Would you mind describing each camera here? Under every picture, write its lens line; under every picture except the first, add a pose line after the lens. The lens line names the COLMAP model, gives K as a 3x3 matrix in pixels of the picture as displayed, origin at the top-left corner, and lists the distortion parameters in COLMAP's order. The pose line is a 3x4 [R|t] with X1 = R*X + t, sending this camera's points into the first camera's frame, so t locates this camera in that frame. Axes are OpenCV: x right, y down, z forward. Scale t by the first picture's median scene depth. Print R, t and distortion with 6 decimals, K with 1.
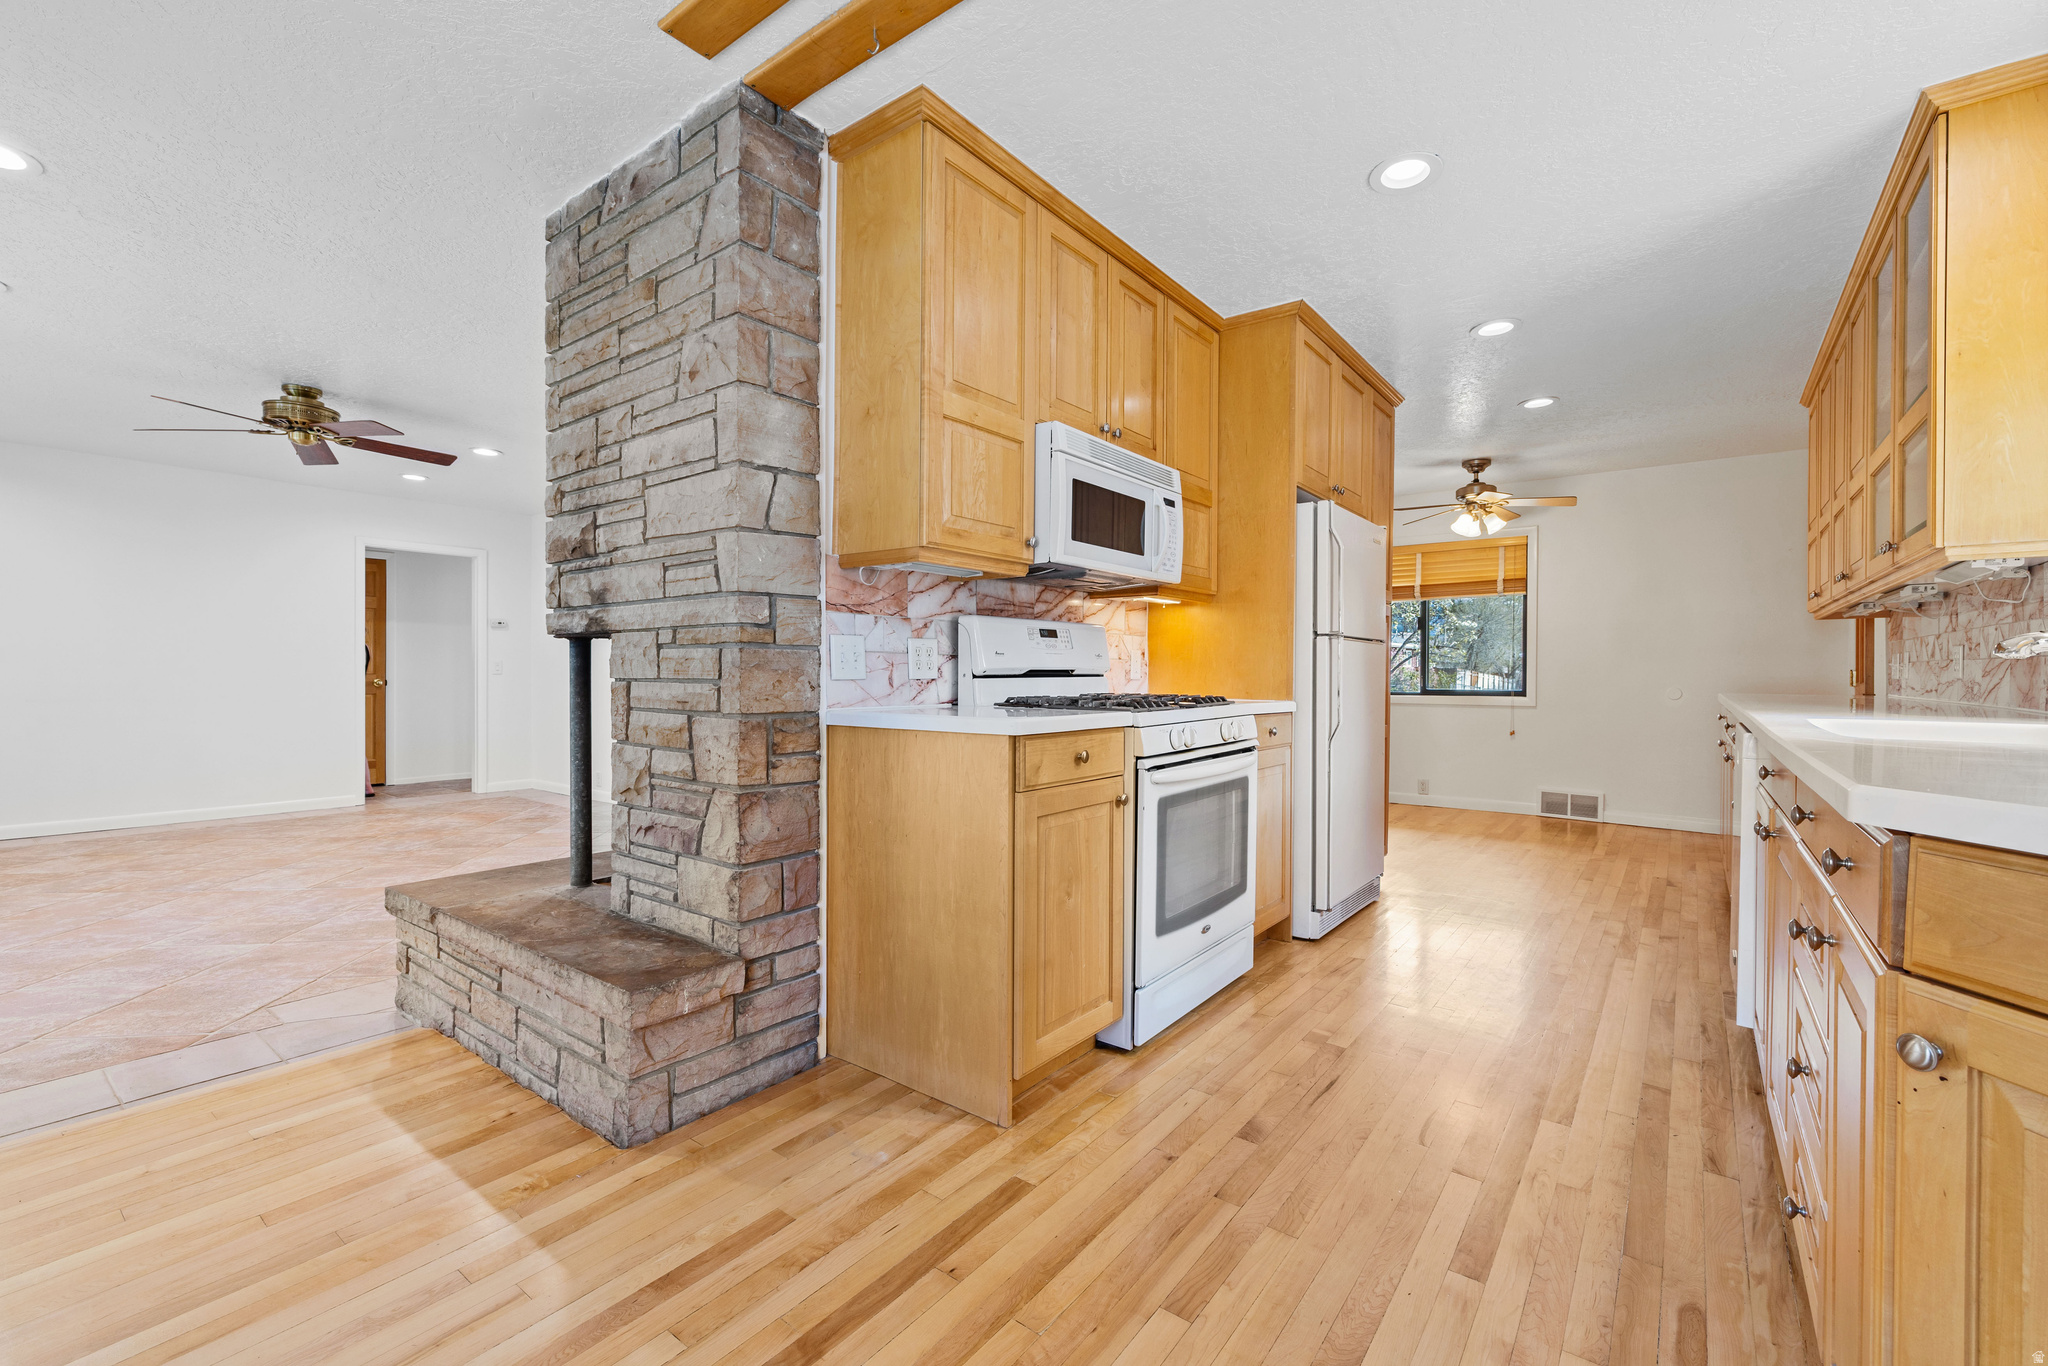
lens RADIAL K [[870.0, 0, 1025.8], [0, 870.0, 678.8], [0, 0, 1]] dist [-0.002829, -0.000415]
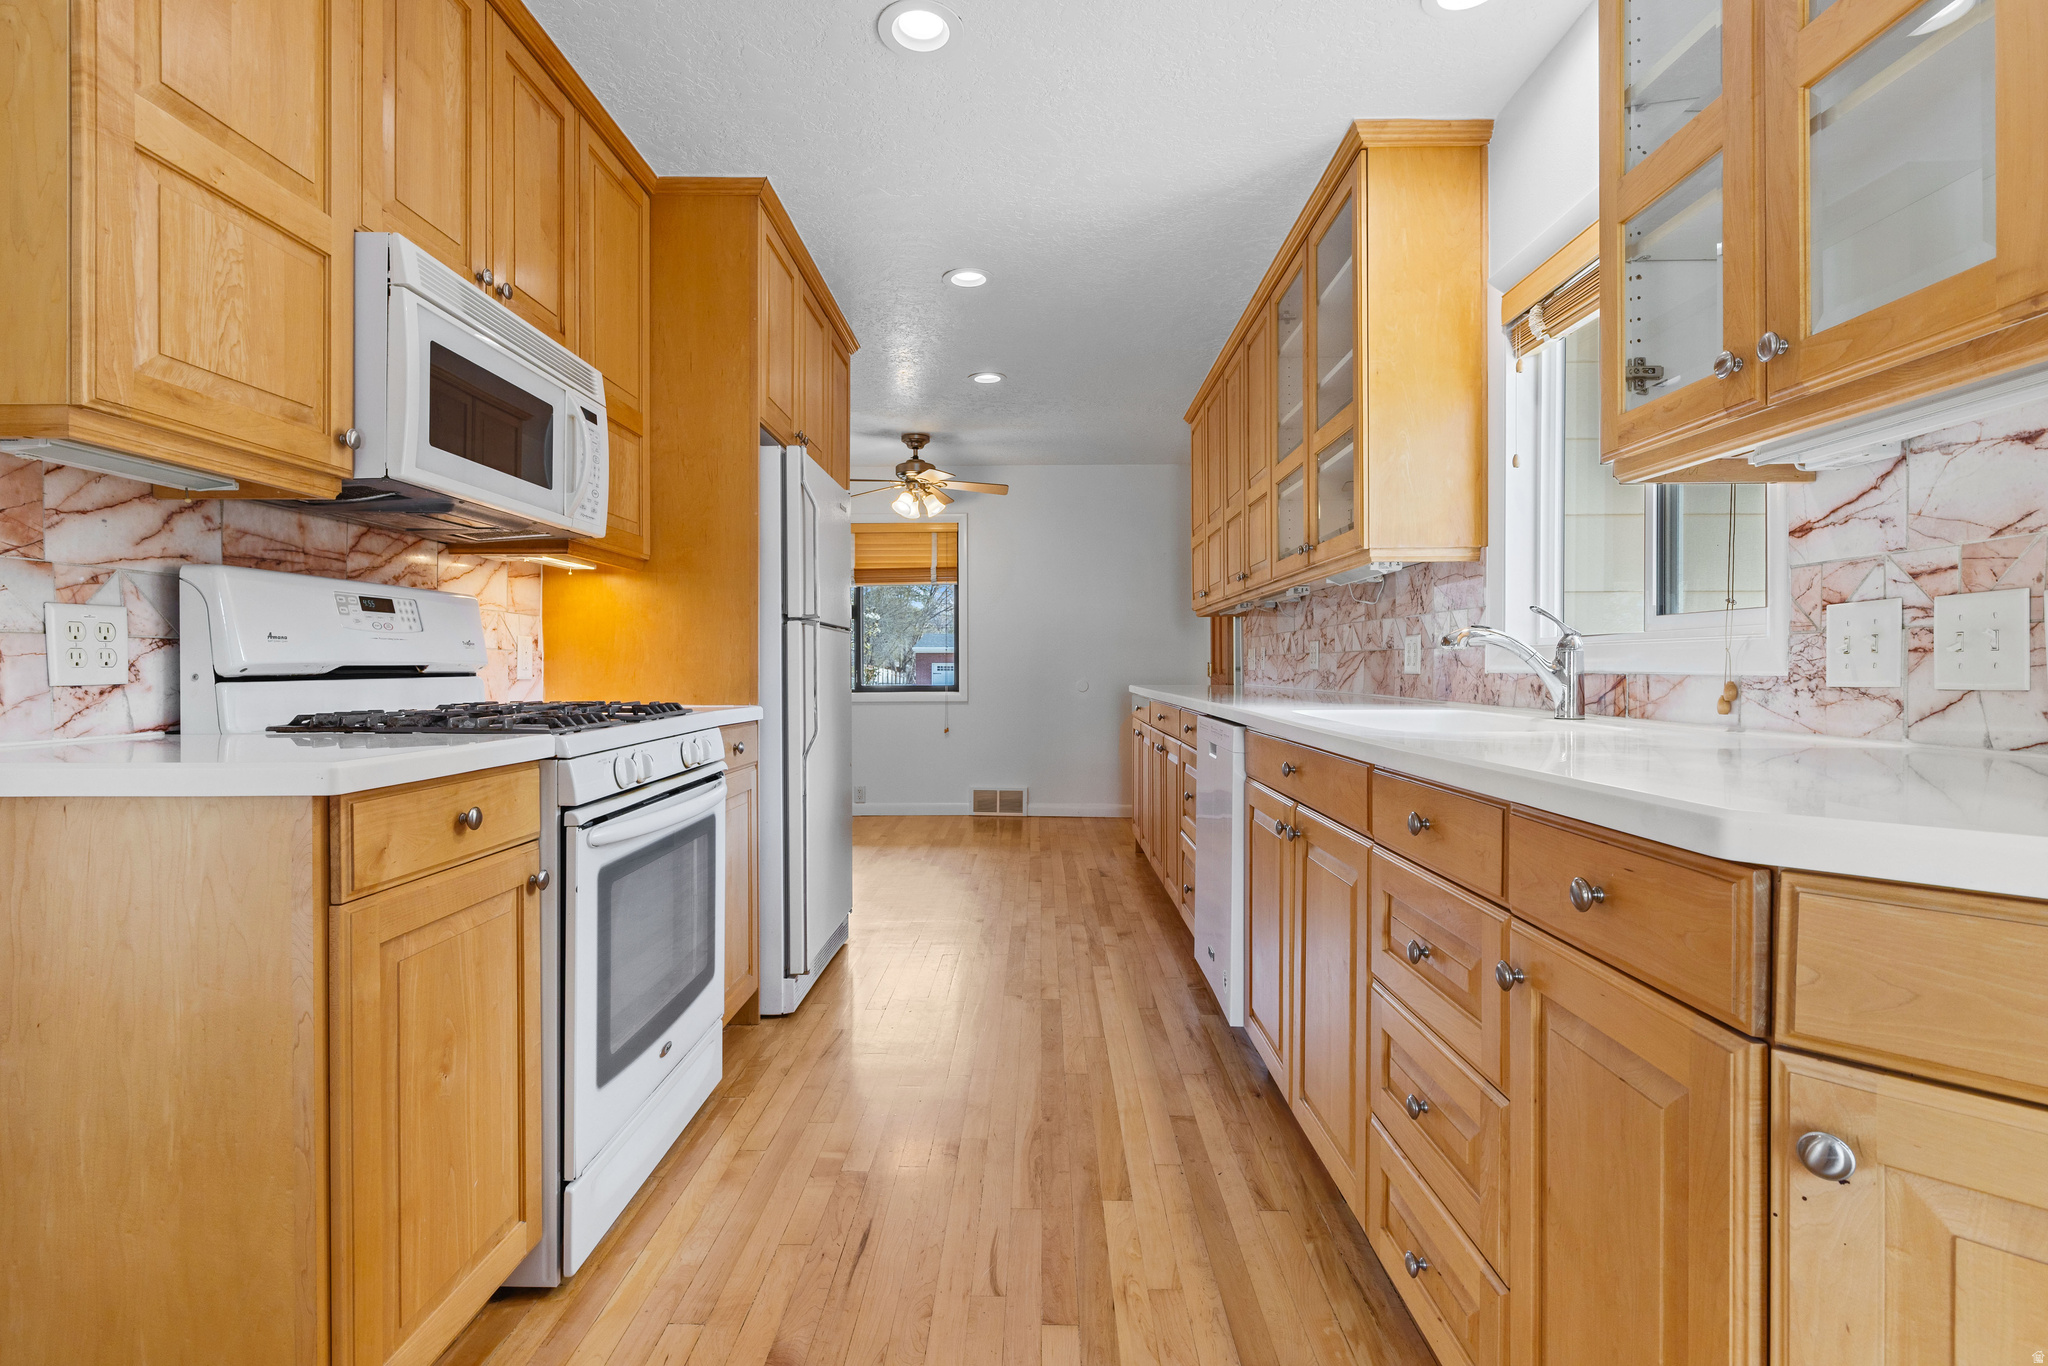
lens RADIAL K [[987.2, 0, 1023.7], [0, 987.2, 672.7], [0, 0, 1]] dist [-0.008400, 0.003642]
pose [[0.806505, -0.009340, 0.591154, -0.017478], [0.010695, 0.999942, 0.001208, -0.002105], [-0.591131, 0.005348, 0.806558, 0.215783]]
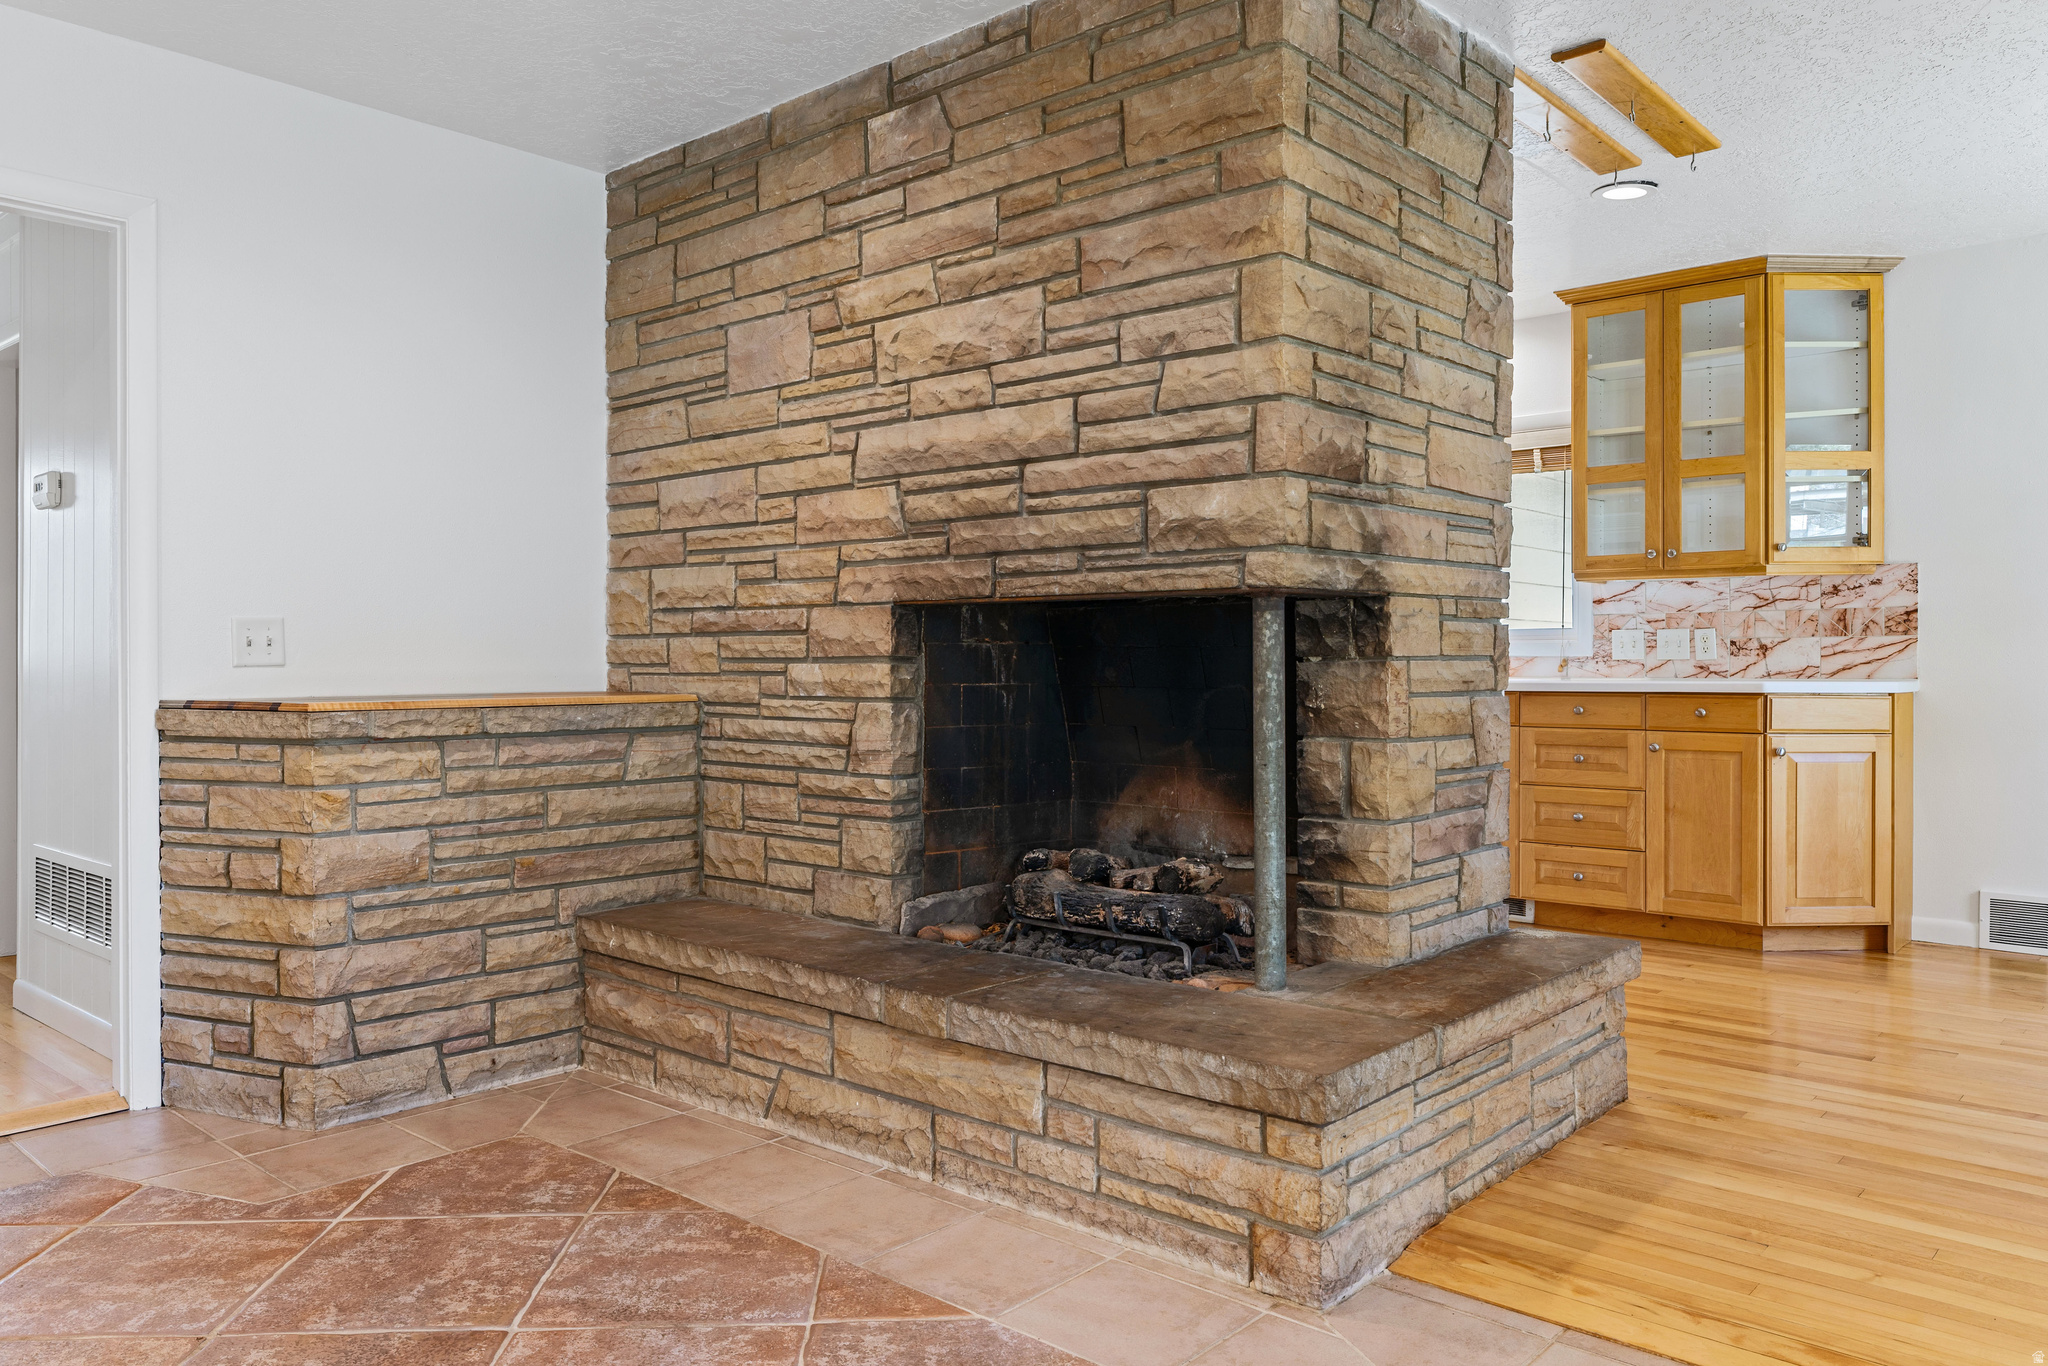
lens RADIAL K [[1448.6, 0, 1024.0], [0, 1448.6, 673.9], [0, 0, 1]] dist [-0.002409, 0.000541]
pose [[0.068733, -0.013625, 0.997542, -1.644113], [0.009054, 0.999874, 0.013033, -0.004343], [-0.997594, 0.008136, 0.068848, 1.162379]]
